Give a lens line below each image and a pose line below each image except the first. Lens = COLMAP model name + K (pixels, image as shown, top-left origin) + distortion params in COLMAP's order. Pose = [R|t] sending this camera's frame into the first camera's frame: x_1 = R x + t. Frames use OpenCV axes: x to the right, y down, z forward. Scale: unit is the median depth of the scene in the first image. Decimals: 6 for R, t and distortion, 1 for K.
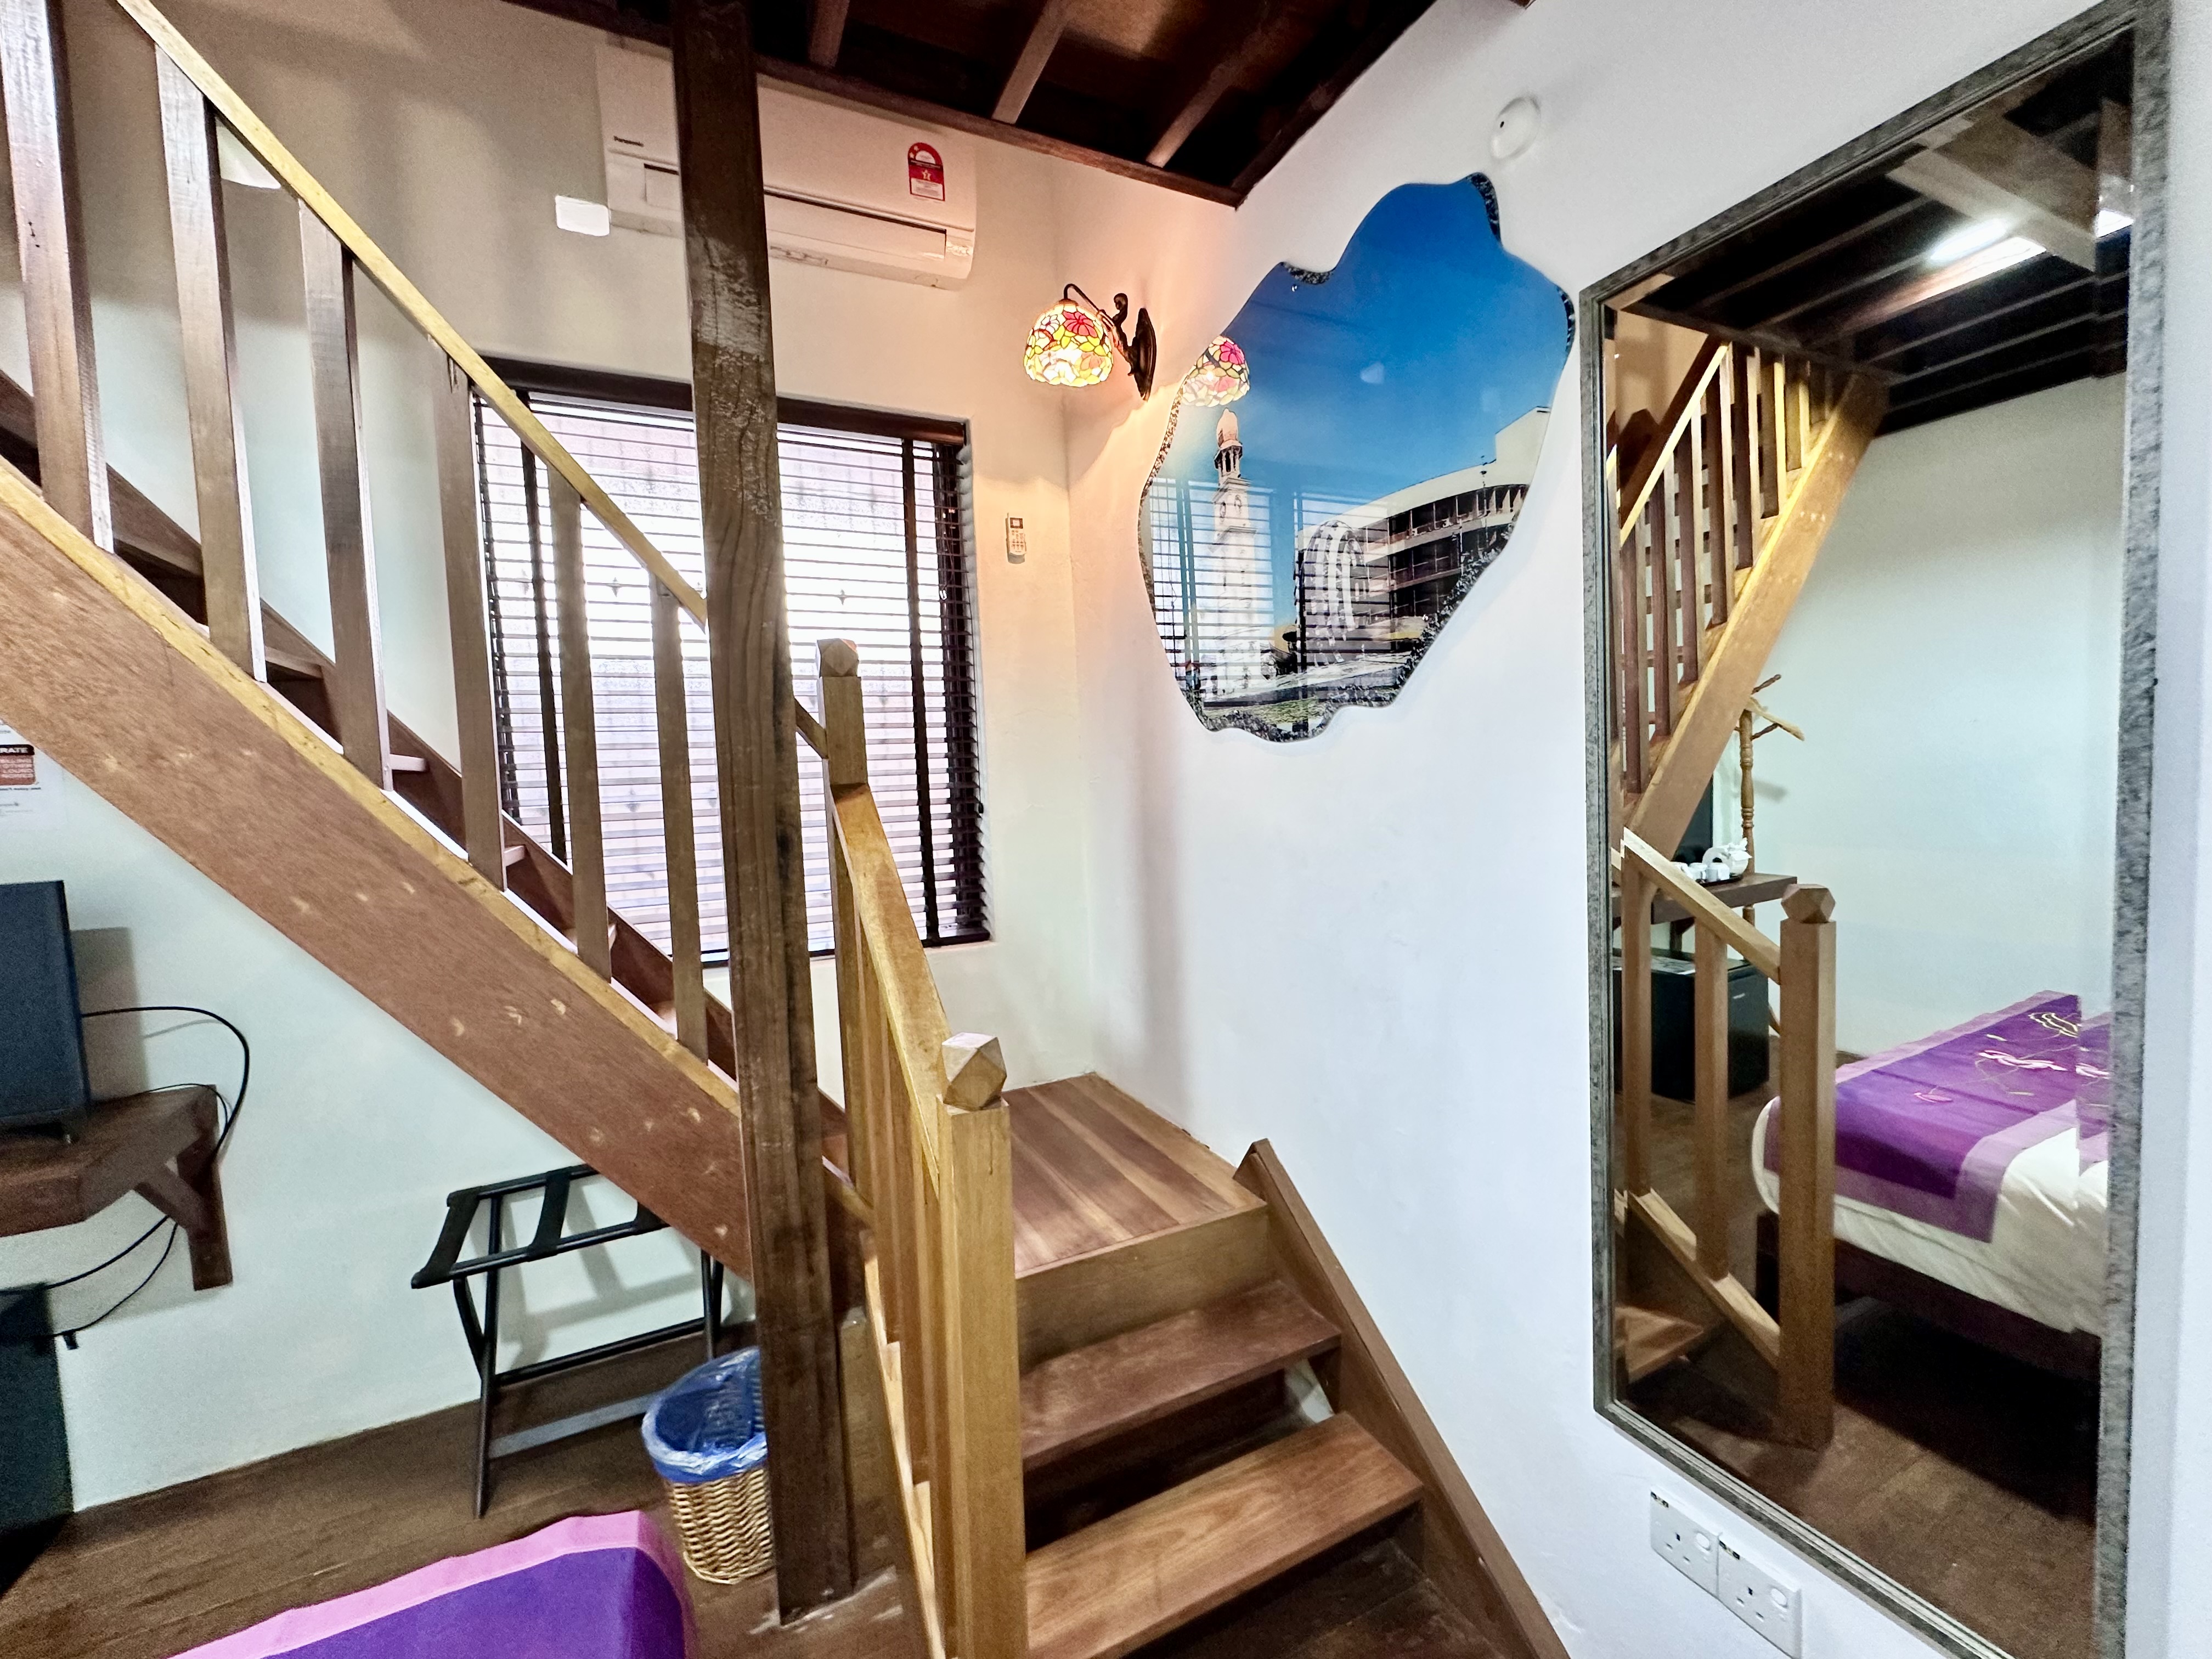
lens RADIAL K [[881.9, 0, 1098.4], [0, 881.9, 821.6], [0, 0, 1]] dist [-0.006252, 0.001342]
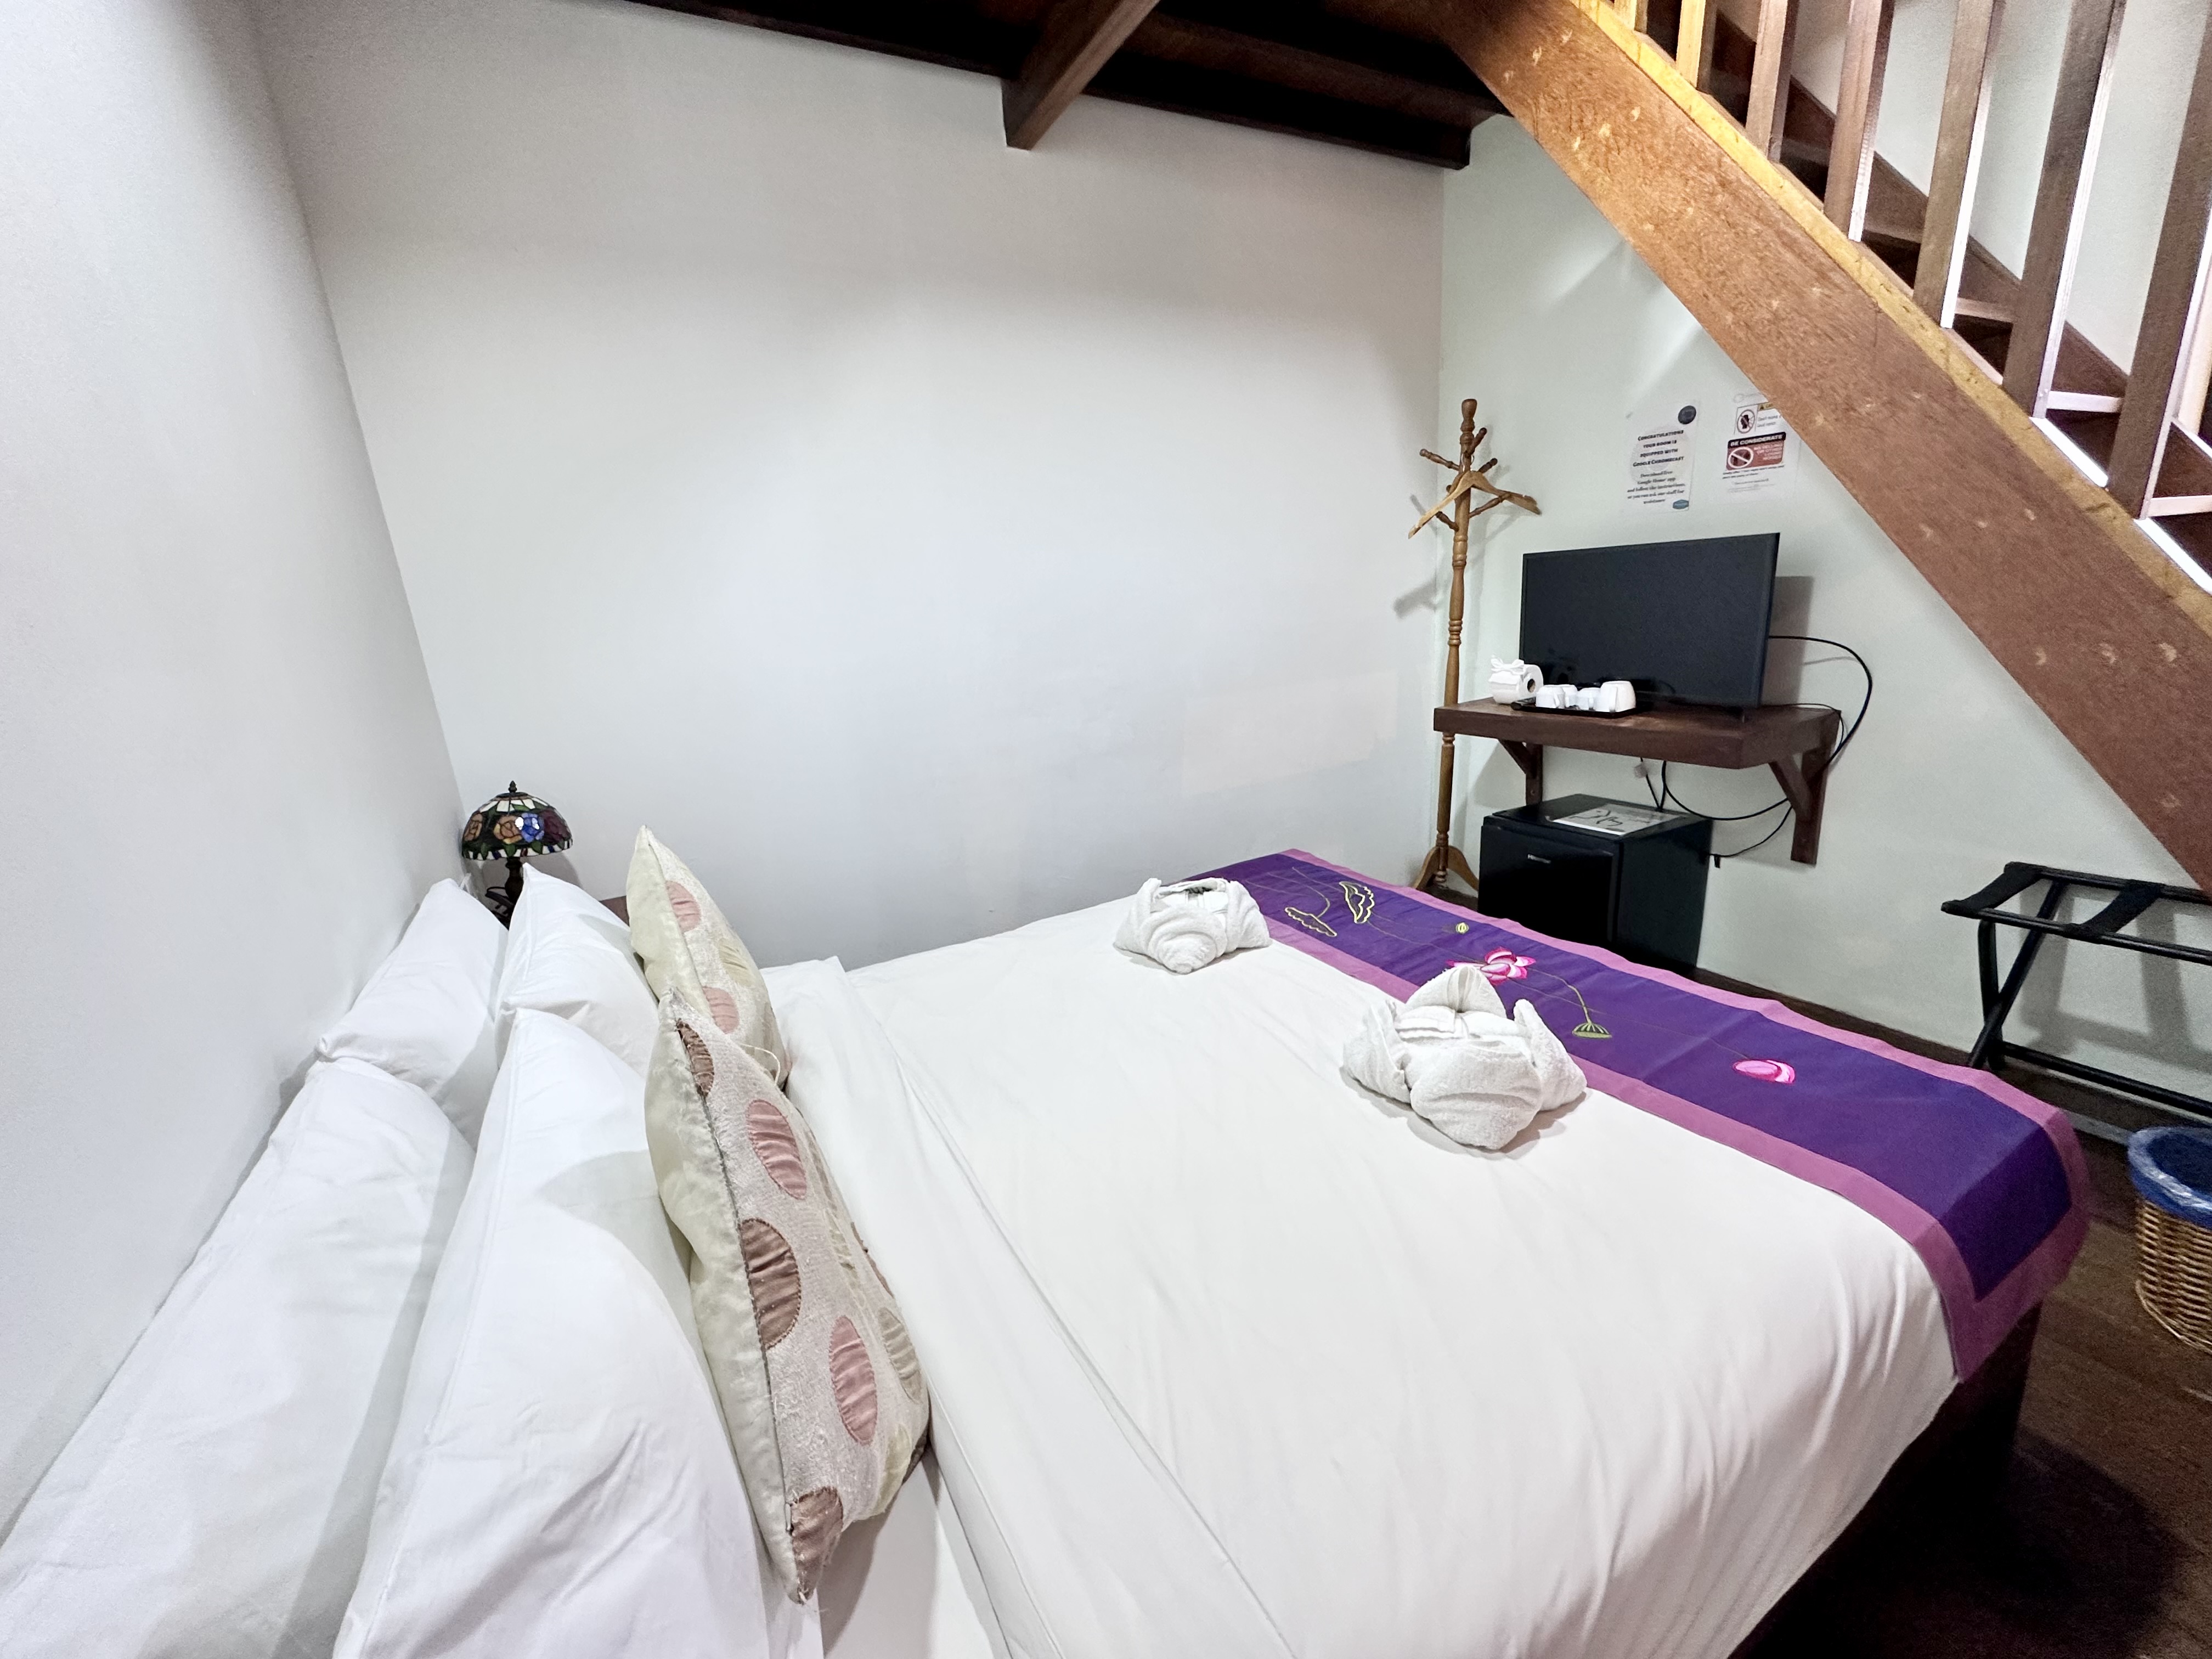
lens RADIAL K [[881.9, 0, 1104.4], [0, 881.9, 823.5], [0, 0, 1]] dist [-0.006252, 0.001342]
pose [[0.047045, 0.295119, -0.954302, 0.269098], [0.004327, 0.955290, 0.295638, 0.110615], [0.998883, -0.018037, 0.043665, -0.156674]]
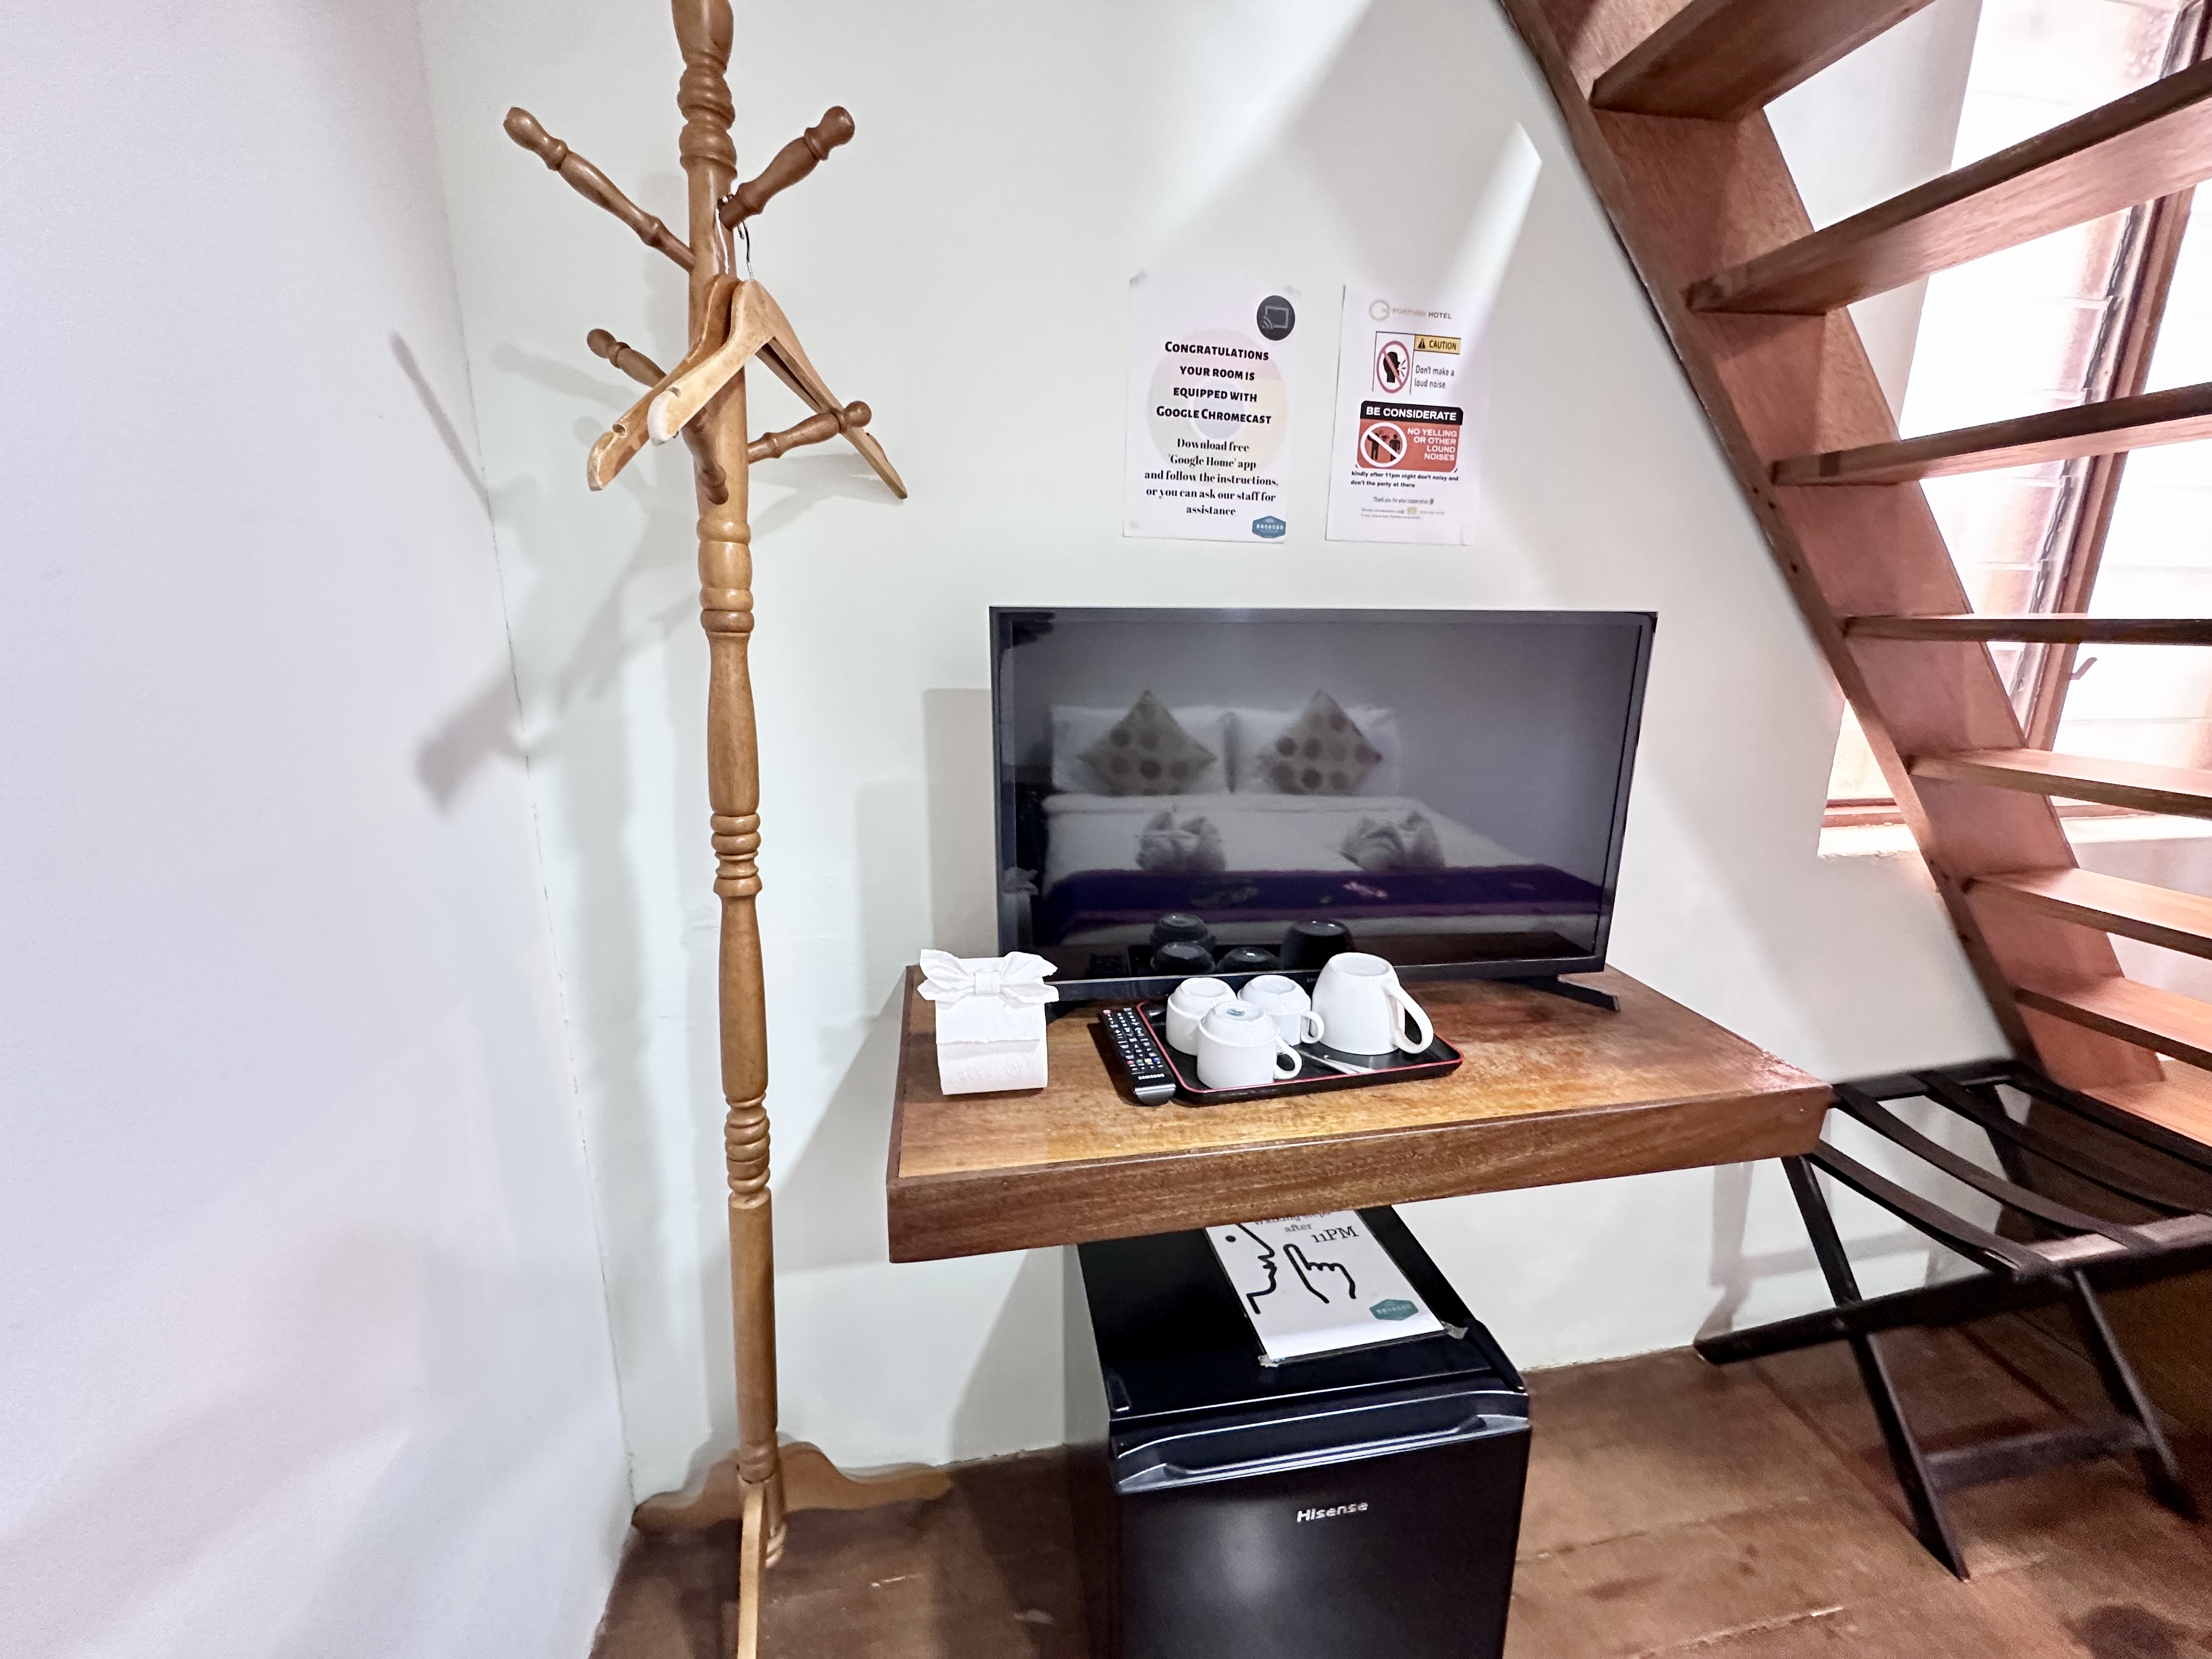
lens RADIAL K [[881.9, 0, 1100.5], [0, 881.9, 819.8], [0, 0, 1]] dist [-0.006252, 0.001342]
pose [[0.962830, 0.109302, -0.247006, -1.685854], [-0.067943, 0.983069, 0.170171, 0.162008], [0.261424, -0.147063, 0.953955, 0.326771]]
